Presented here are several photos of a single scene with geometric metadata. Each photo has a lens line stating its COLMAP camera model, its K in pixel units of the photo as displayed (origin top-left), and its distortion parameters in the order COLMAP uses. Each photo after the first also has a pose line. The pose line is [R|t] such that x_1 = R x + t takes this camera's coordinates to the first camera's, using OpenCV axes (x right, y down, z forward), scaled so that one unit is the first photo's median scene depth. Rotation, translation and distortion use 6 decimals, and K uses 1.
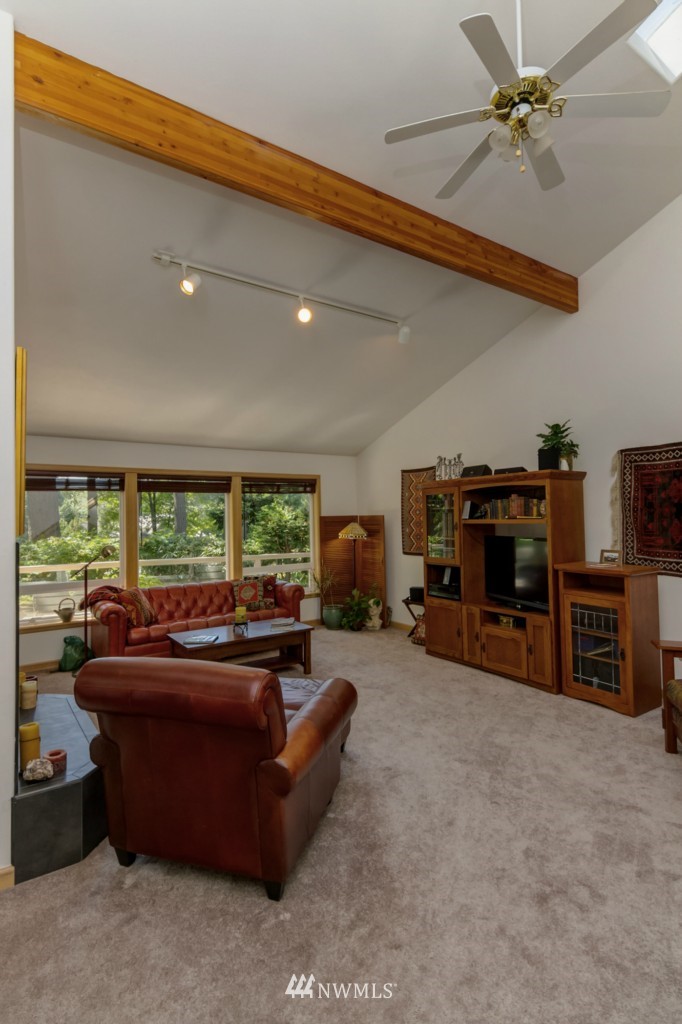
lens RADIAL K [[522.3, 0, 342.4], [0, 522.3, 497.5], [0, 0, 1]] dist [0.019709, -0.006572]
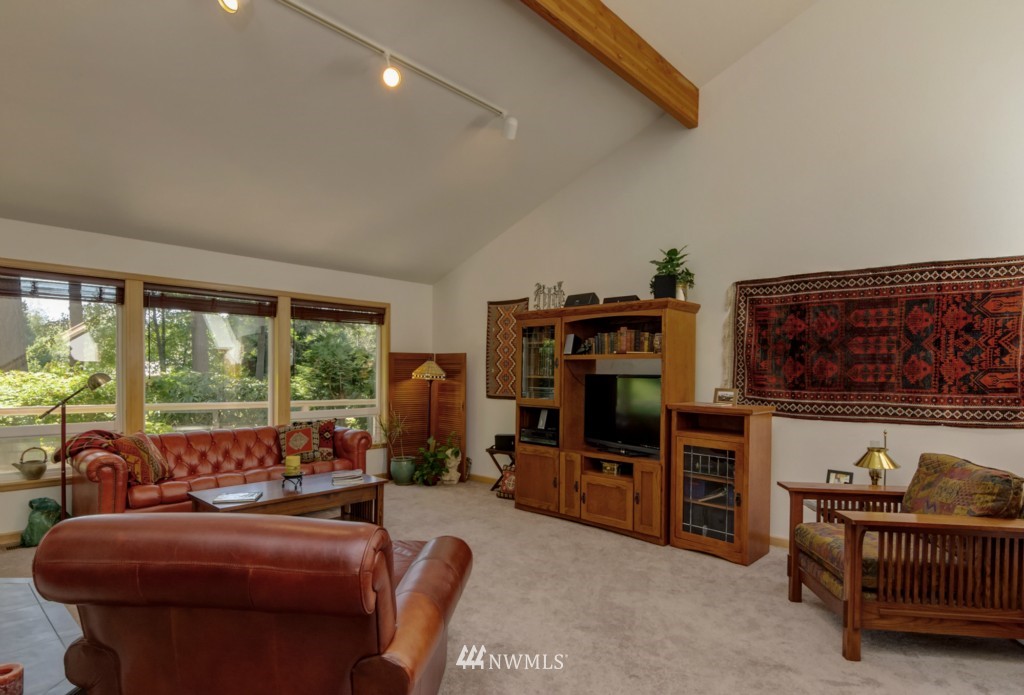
lens RADIAL K [[556.0, 0, 521.5], [0, 556.0, 373.7], [0, 0, 1]] dist [0.027573, -0.012065]
pose [[0.974675, 0.023560, 0.222381, -0.051740], [-0.032936, 0.998714, 0.038546, 0.044231], [-0.221187, -0.044894, 0.974198, 0.116177]]
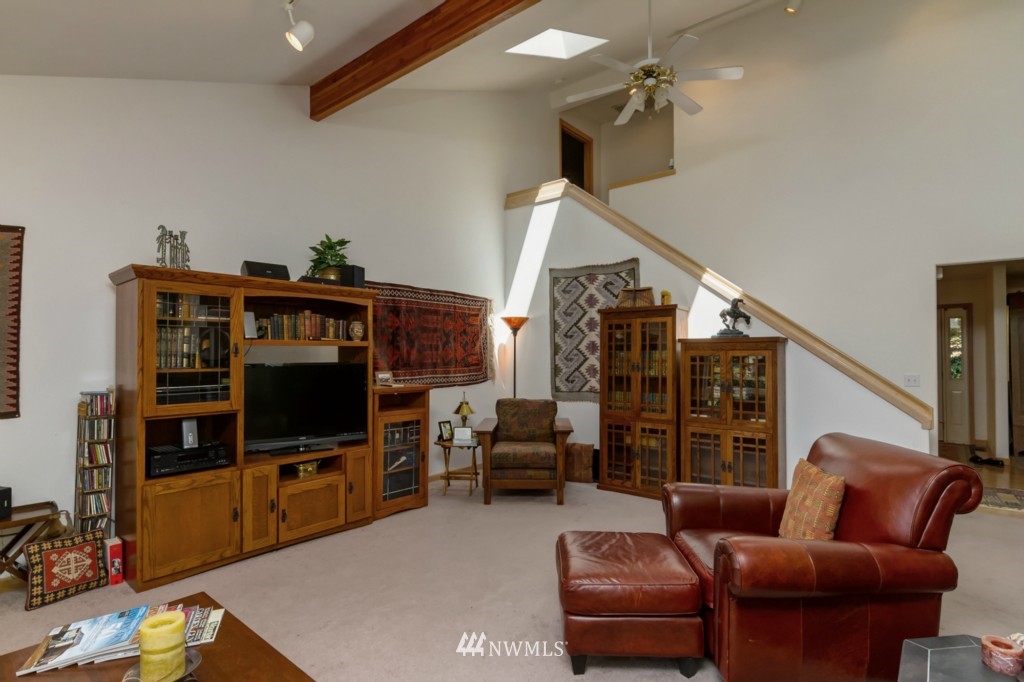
lens RADIAL K [[494.7, 0, 518.0], [0, 494.7, 346.9], [0, 0, 1]] dist [-0.000488, -0.000757]
pose [[-0.268086, 0.031325, 0.962886, -0.510624], [-0.023503, 0.998961, -0.039042, 0.075477], [-0.963108, -0.033097, -0.267071, 0.925898]]
